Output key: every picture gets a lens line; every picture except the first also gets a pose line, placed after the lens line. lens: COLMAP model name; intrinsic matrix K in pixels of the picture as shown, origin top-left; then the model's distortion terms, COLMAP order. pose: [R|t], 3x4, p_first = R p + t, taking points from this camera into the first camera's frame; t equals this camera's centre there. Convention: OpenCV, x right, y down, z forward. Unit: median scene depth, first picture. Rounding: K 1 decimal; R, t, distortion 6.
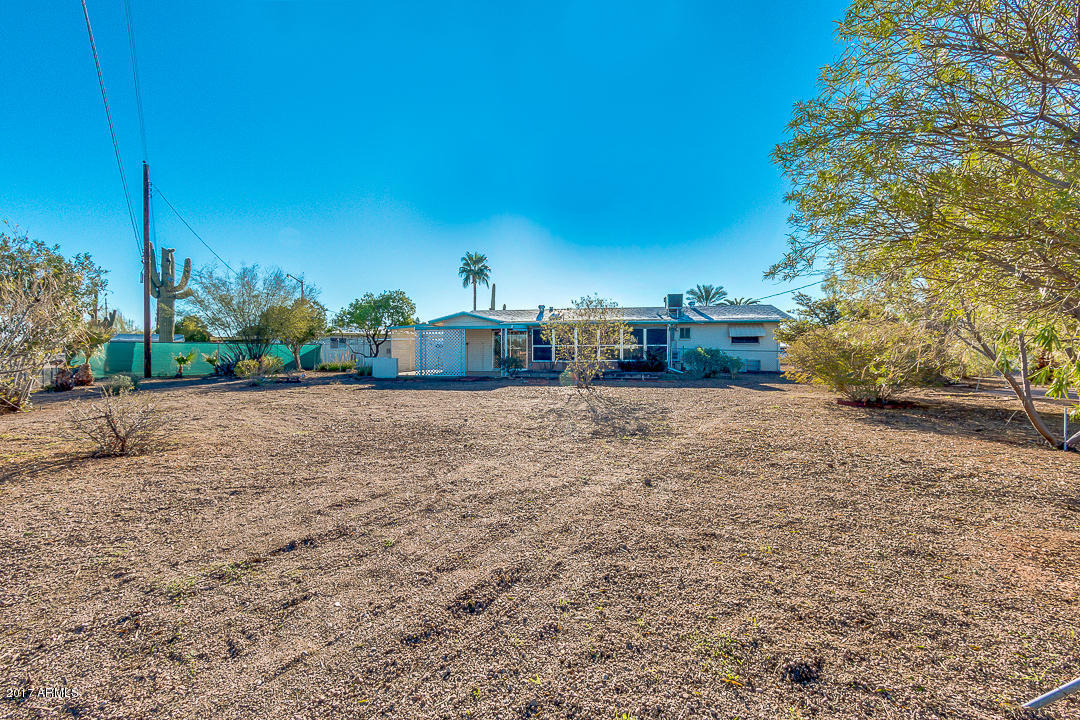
lens RADIAL K [[487.7, 0, 542.8], [0, 487.7, 368.9], [0, 0, 1]] dist [0.002094, -0.000395]
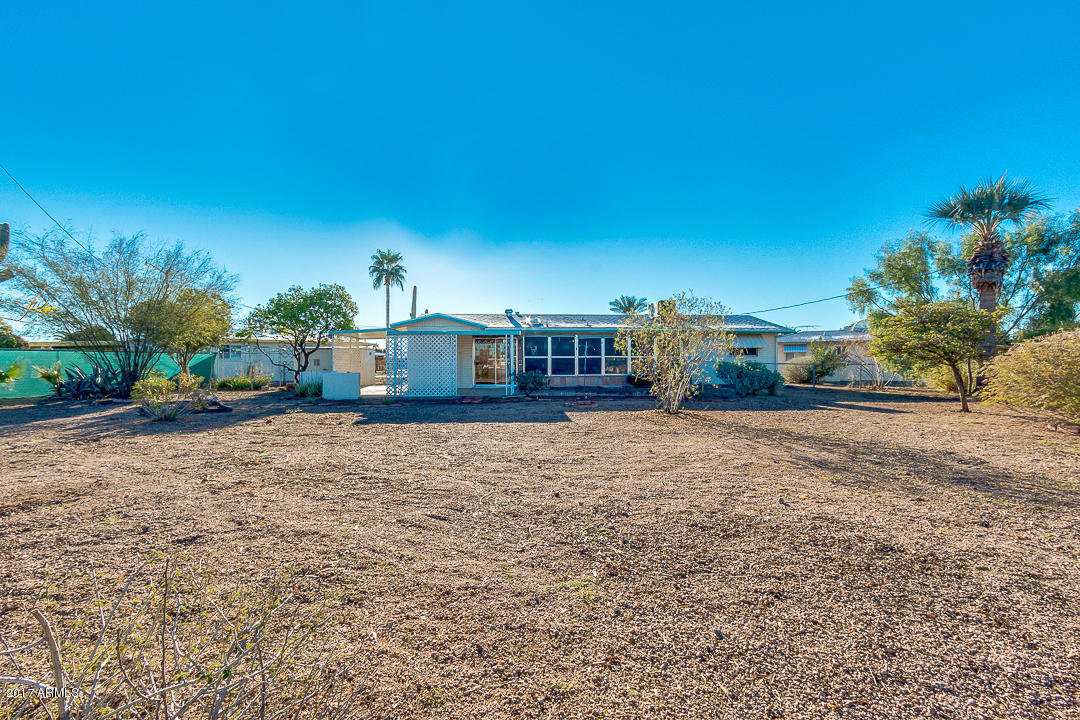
lens RADIAL K [[487.7, 0, 542.8], [0, 487.7, 368.9], [0, 0, 1]] dist [0.002094, -0.000395]
pose [[0.969316, -0.000914, 0.245816, -0.172250], [0.006418, 0.999746, -0.021588, -0.007661], [-0.245734, 0.022503, 0.969076, 0.170696]]
